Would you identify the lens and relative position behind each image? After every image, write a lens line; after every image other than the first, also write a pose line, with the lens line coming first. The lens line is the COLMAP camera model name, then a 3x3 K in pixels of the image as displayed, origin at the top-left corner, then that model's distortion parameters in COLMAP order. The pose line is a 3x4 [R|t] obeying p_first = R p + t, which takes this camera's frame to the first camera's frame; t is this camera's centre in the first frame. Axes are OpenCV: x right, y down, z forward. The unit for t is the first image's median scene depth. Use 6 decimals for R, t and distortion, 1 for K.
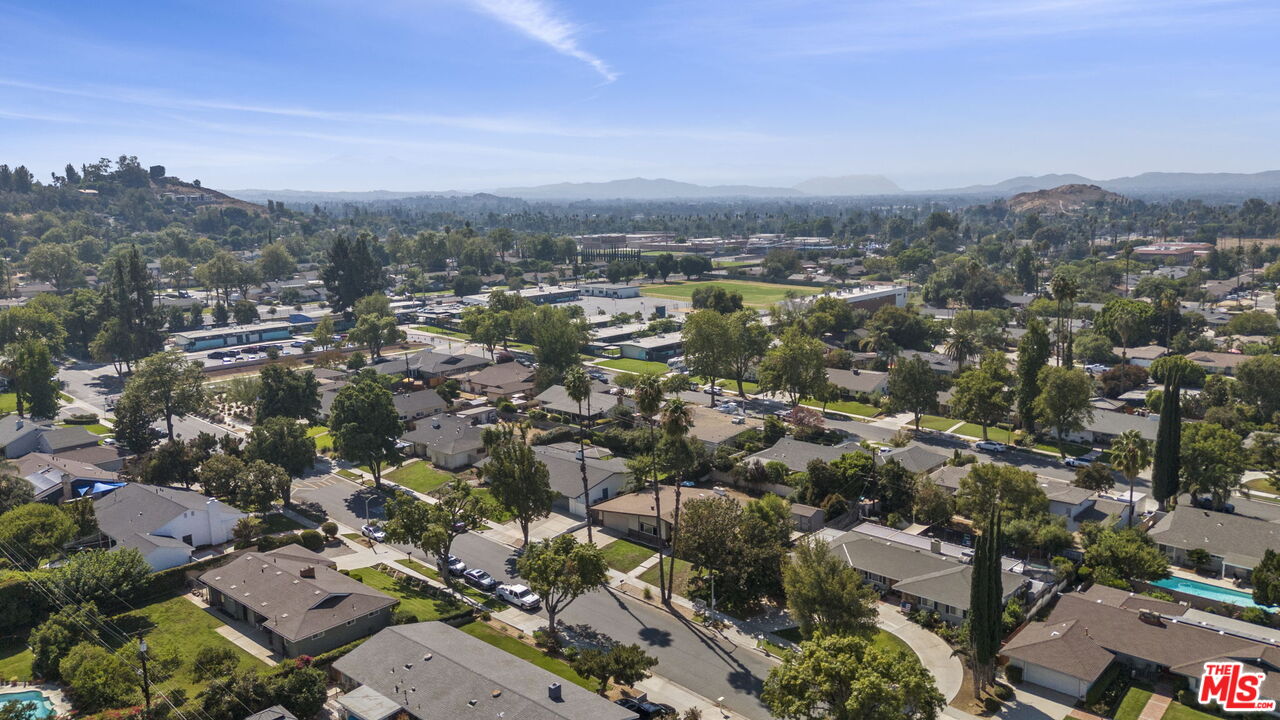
lens RADIAL K [[927.5, 0, 640.0], [0, 927.5, 360.0], [0, 0, 1]] dist [0.058869, -0.062794]
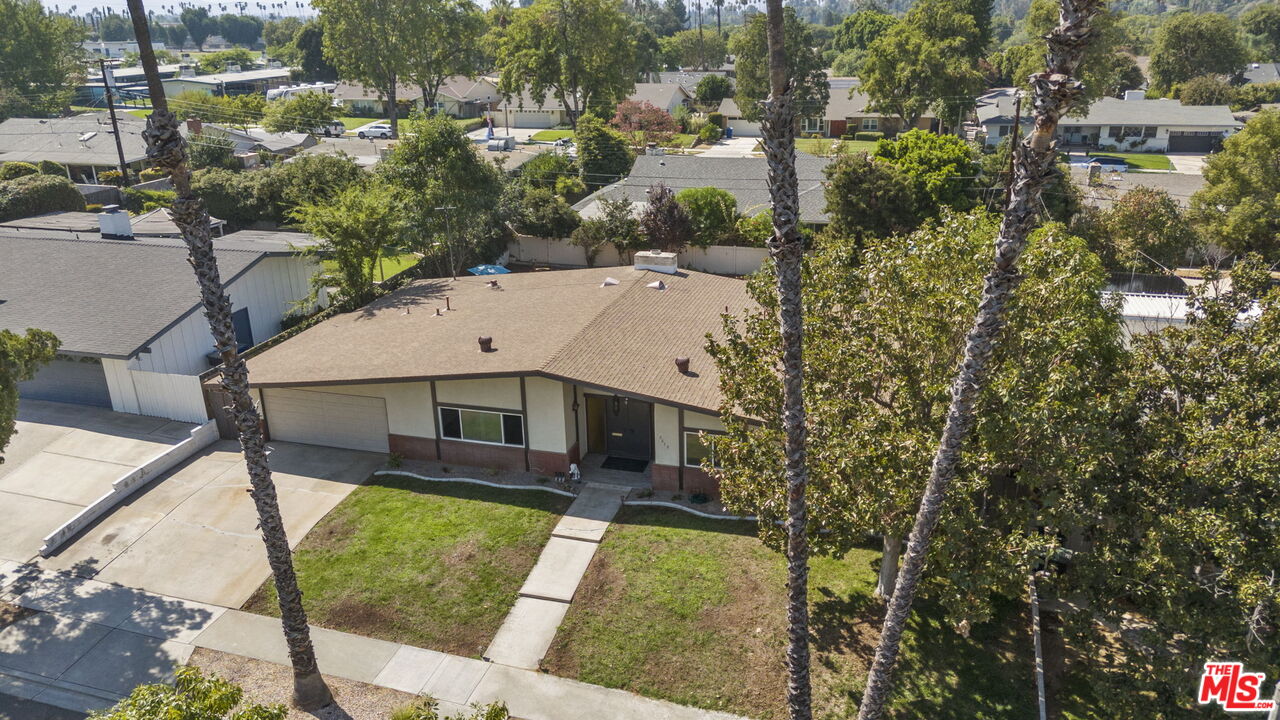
lens RADIAL K [[927.5, 0, 640.0], [0, 927.5, 360.0], [0, 0, 1]] dist [0.058869, -0.062794]
pose [[0.889457, -0.145050, 0.433389, -0.057703], [0.070522, 0.980501, 0.183427, 0.113900], [-0.451544, -0.132587, 0.882343, 0.717994]]
